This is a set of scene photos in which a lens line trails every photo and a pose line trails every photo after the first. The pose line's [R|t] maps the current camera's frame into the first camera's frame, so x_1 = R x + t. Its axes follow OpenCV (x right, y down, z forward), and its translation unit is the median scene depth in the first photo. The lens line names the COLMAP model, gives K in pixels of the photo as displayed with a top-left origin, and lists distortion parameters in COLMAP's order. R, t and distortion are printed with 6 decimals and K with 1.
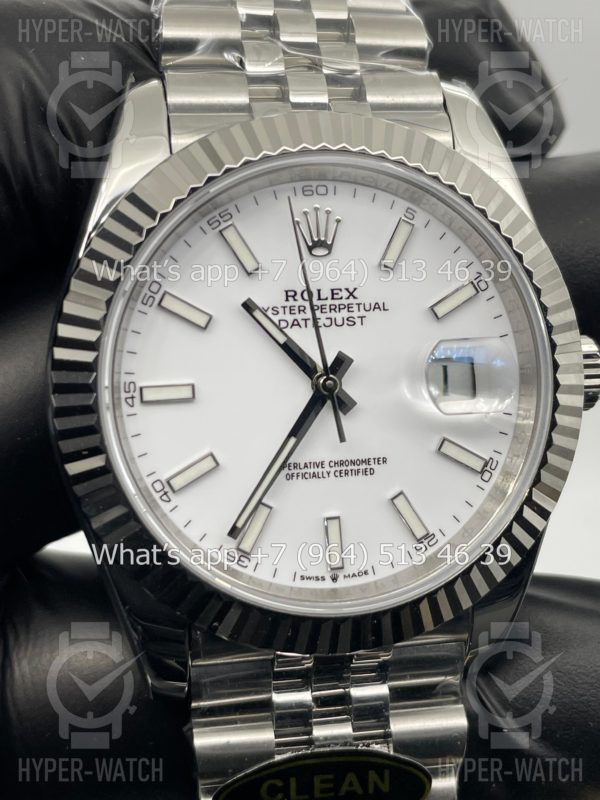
lens RADIAL K [[1267.6, 0, 299.7], [0, 1267.6, 398.9], [0, 0, 1]] dist [0.114134, 0.000000]
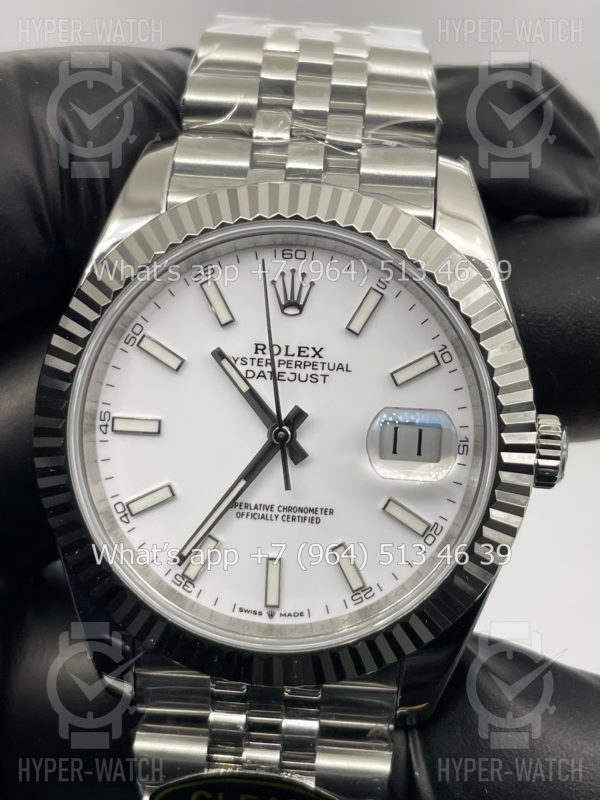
lens RADIAL K [[1267.6, 0, 307.8], [0, 1267.6, 387.1], [0, 0, 1]] dist [0.114134, 0.000000]
pose [[0.966019, 0.114558, -0.231696, 0.284047], [-0.114827, 0.993309, 0.012370, -0.066571], [0.231562, 0.014655, 0.972710, -0.040085]]
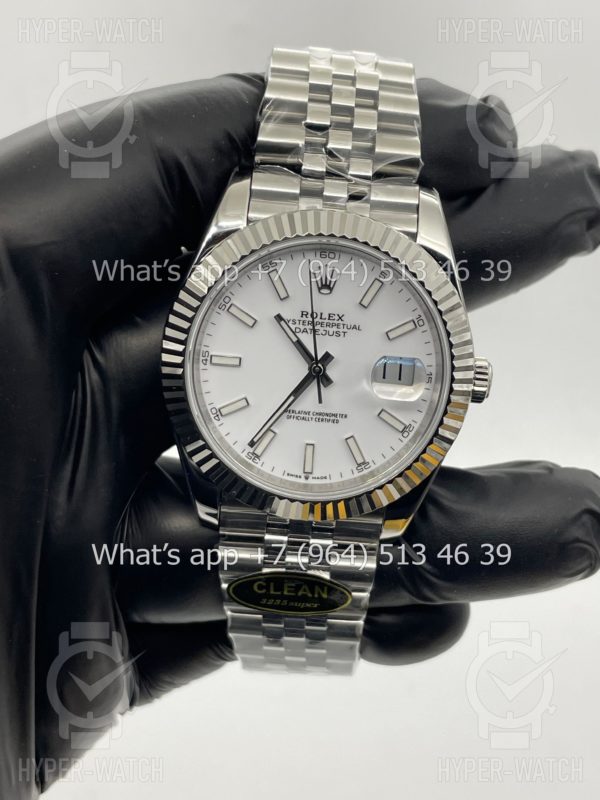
lens RADIAL K [[1267.6, 0, 300.1], [0, 1267.6, 415.1], [0, 0, 1]] dist [0.114134, 0.000000]
pose [[0.974763, 0.166172, -0.149080, 0.264018], [-0.141913, 0.976730, 0.160807, -0.221967], [0.172333, -0.135592, 0.975662, -0.690351]]
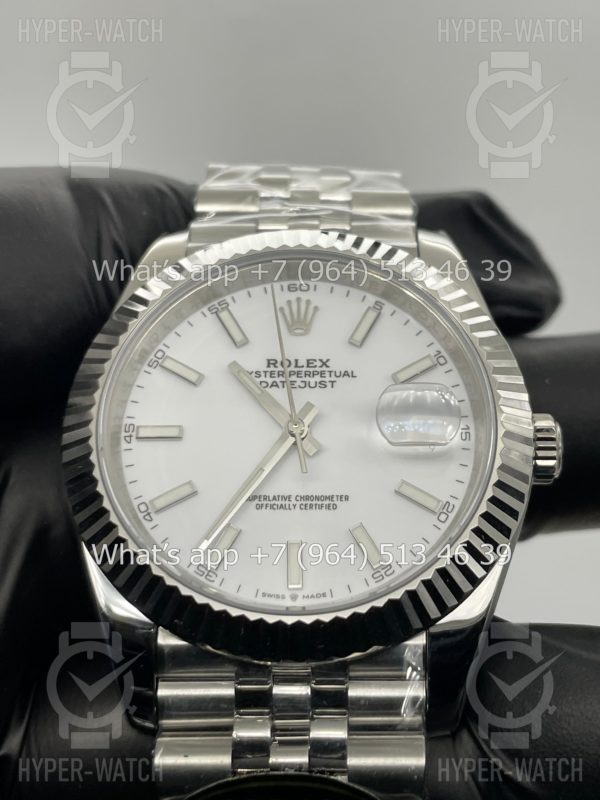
lens RADIAL K [[1267.6, 0, 301.1], [0, 1267.6, 398.9], [0, 0, 1]] dist [0.114134, 0.000000]
pose [[0.975203, -0.034288, -0.218639, 0.275685], [-0.063632, 0.902767, -0.425396, 0.448327], [0.211967, 0.428760, 0.878200, -0.021496]]
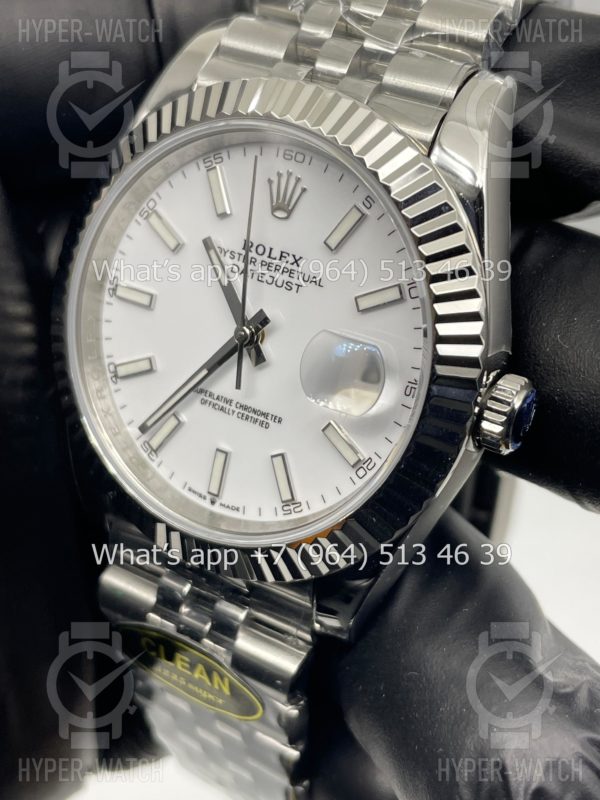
lens RADIAL K [[1267.6, 0, 301.2], [0, 1267.6, 393.6], [0, 0, 1]] dist [0.114134, 0.000000]
pose [[0.732103, 0.357787, -0.579667, 0.693080], [-0.277277, 0.933791, 0.226169, -0.219556], [0.622208, -0.004851, 0.782837, 0.179750]]
